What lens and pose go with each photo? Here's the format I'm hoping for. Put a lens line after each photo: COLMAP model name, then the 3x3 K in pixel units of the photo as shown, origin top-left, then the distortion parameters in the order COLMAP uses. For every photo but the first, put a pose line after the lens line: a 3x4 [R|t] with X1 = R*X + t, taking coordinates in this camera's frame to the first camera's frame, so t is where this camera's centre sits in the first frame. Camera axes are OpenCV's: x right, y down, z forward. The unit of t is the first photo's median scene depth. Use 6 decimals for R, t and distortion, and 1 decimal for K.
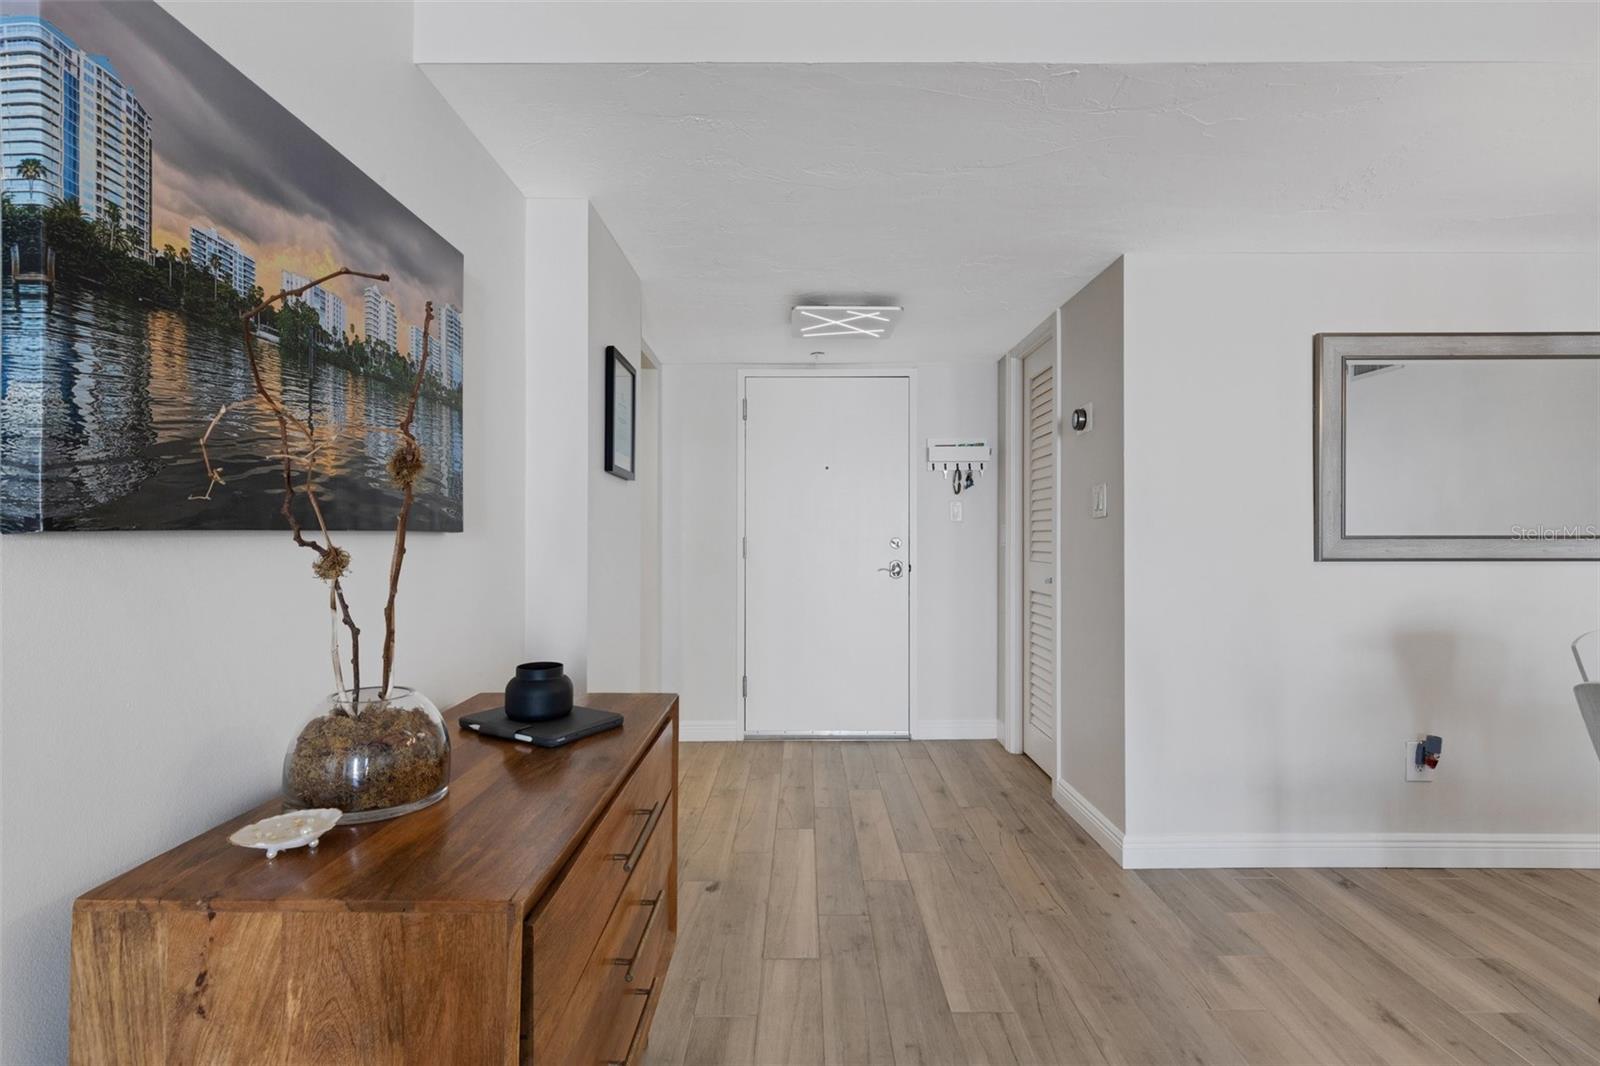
lens RADIAL K [[745.9, 0, 802.4], [0, 745.9, 532.7], [0, 0, 1]] dist [0.009256, -0.000475]
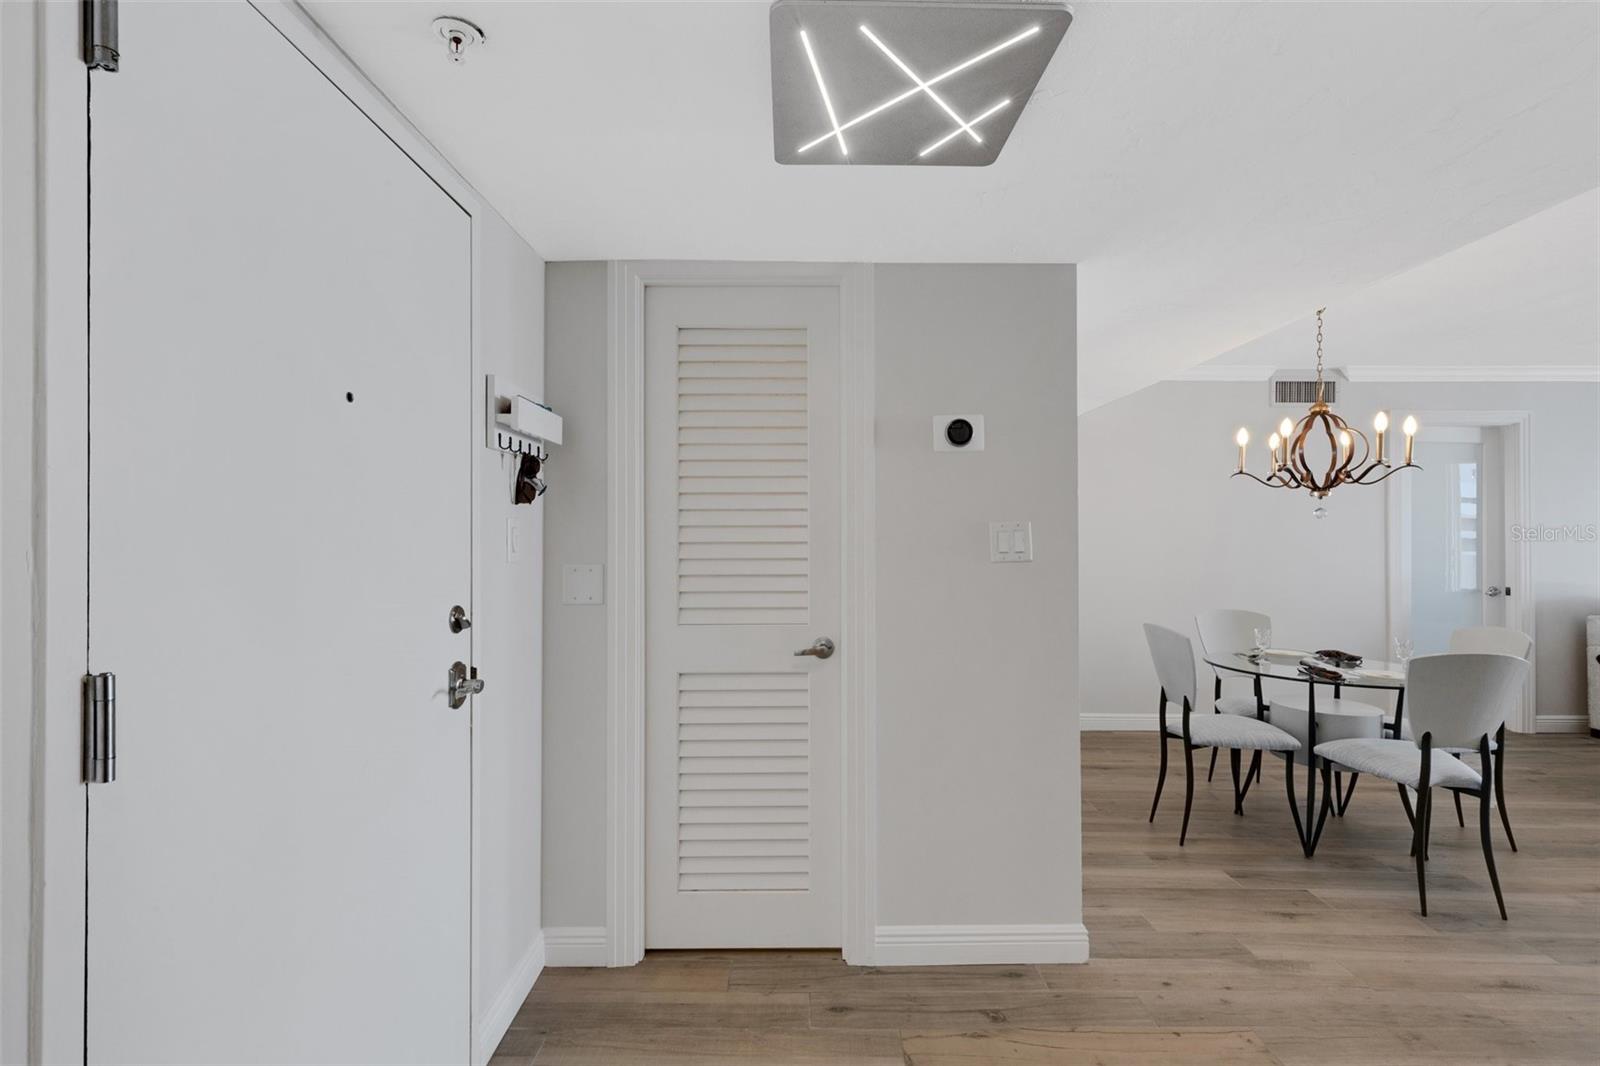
lens RADIAL K [[738.5, 0, 802.7], [0, 738.5, 534.4], [0, 0, 1]] dist [0.006006, 0.000152]
pose [[-0.002886, 0.005830, 0.999979, -0.402393], [-0.004720, 0.999972, -0.005844, -0.044225], [-0.999985, -0.004737, -0.002858, 1.214114]]
